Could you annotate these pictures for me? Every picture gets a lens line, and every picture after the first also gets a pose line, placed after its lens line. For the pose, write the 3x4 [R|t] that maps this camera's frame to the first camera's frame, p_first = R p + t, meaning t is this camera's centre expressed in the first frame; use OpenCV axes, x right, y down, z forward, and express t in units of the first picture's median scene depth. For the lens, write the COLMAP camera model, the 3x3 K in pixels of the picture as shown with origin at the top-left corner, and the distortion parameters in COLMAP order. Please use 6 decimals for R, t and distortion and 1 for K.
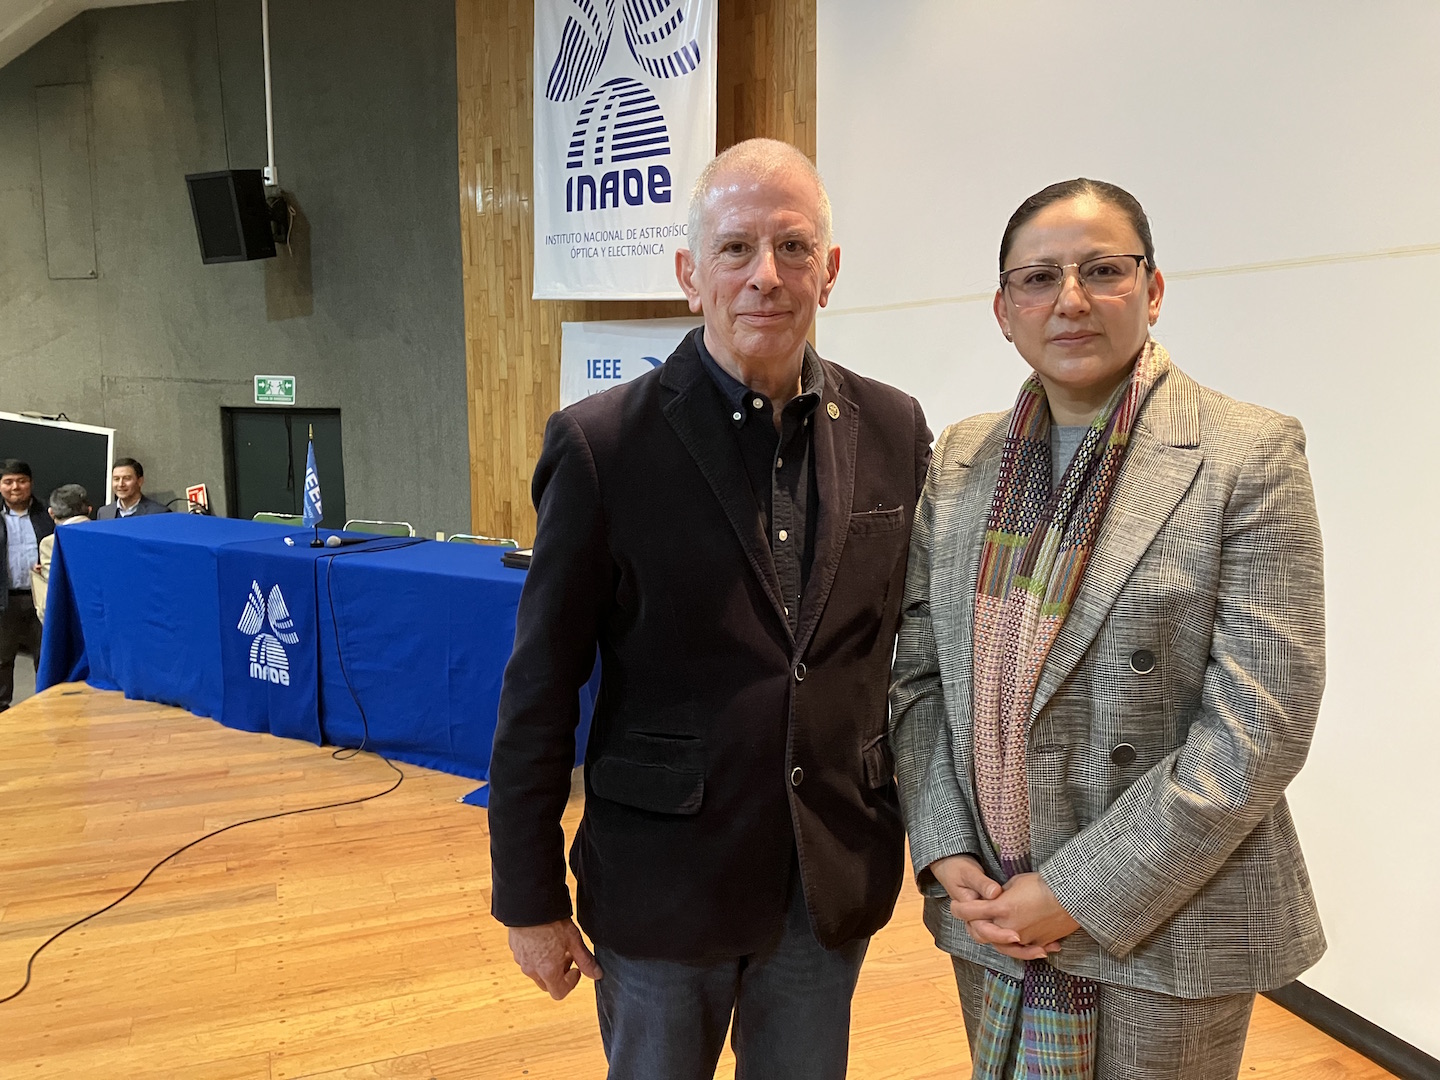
lens RADIAL K [[1185.6, 0, 726.7], [0, 1185.6, 526.7], [0, 0, 1]] dist [0.004389, 0.001289]
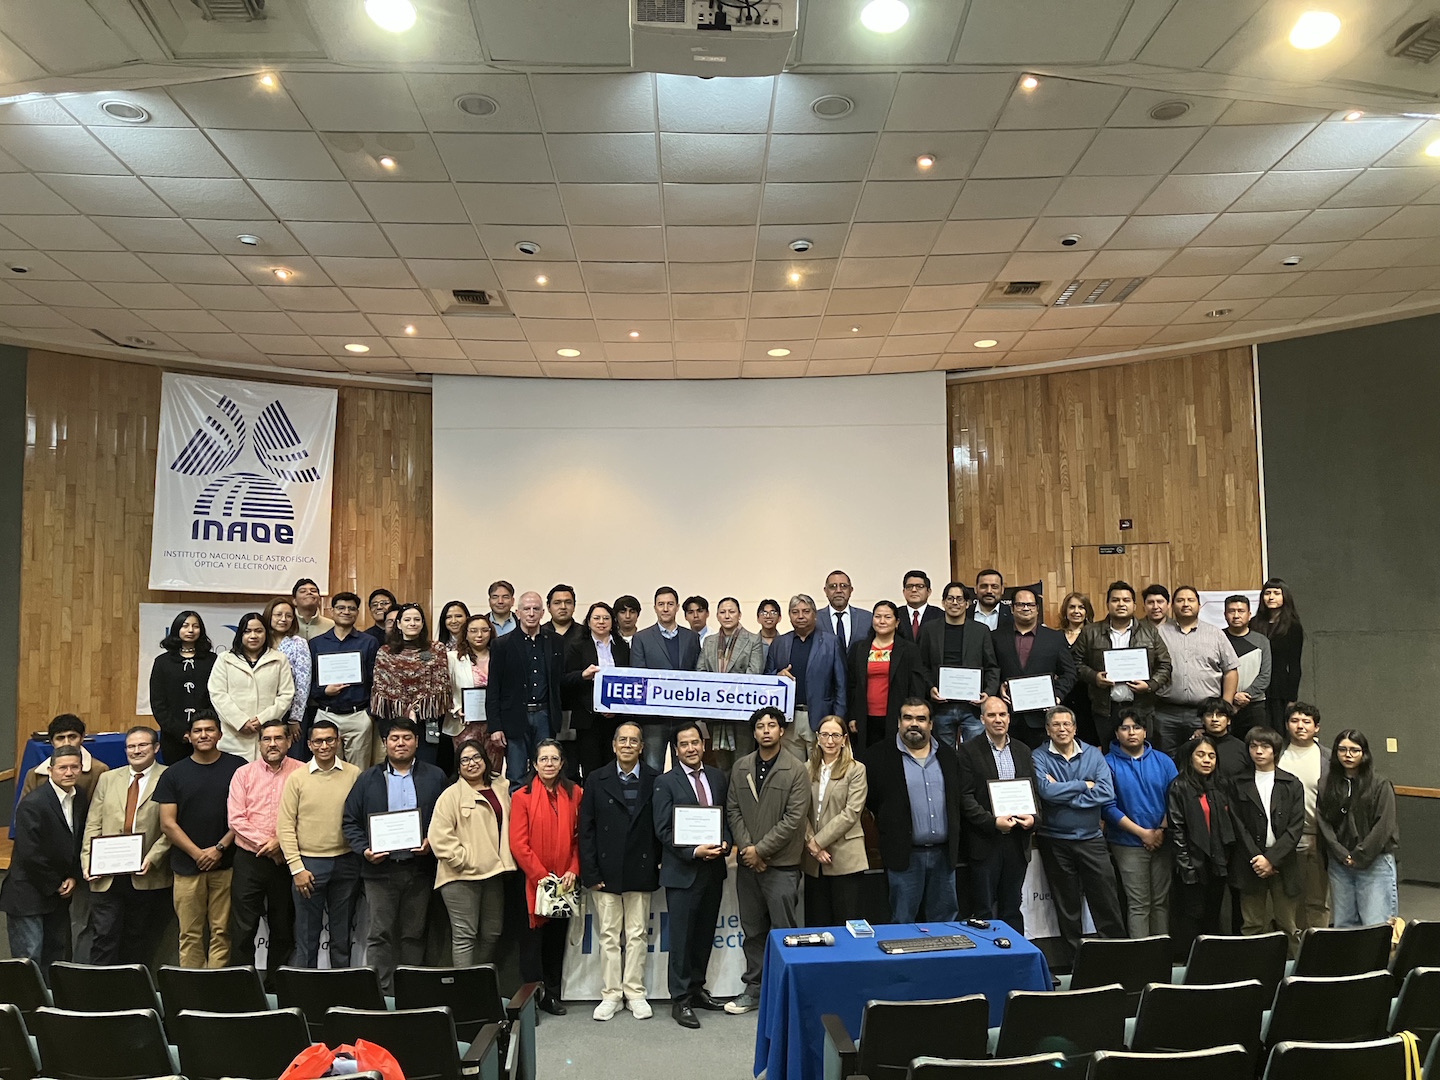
lens RADIAL K [[1189.3, 0, 731.8], [0, 1189.3, 539.7], [0, 0, 1]] dist [0.000059, 0.011947]
pose [[0.341735, 0.062823, 0.937694, -1.479619], [0.135684, 0.984011, -0.115375, 0.030794], [-0.929950, 0.166658, 0.327747, -0.255130]]
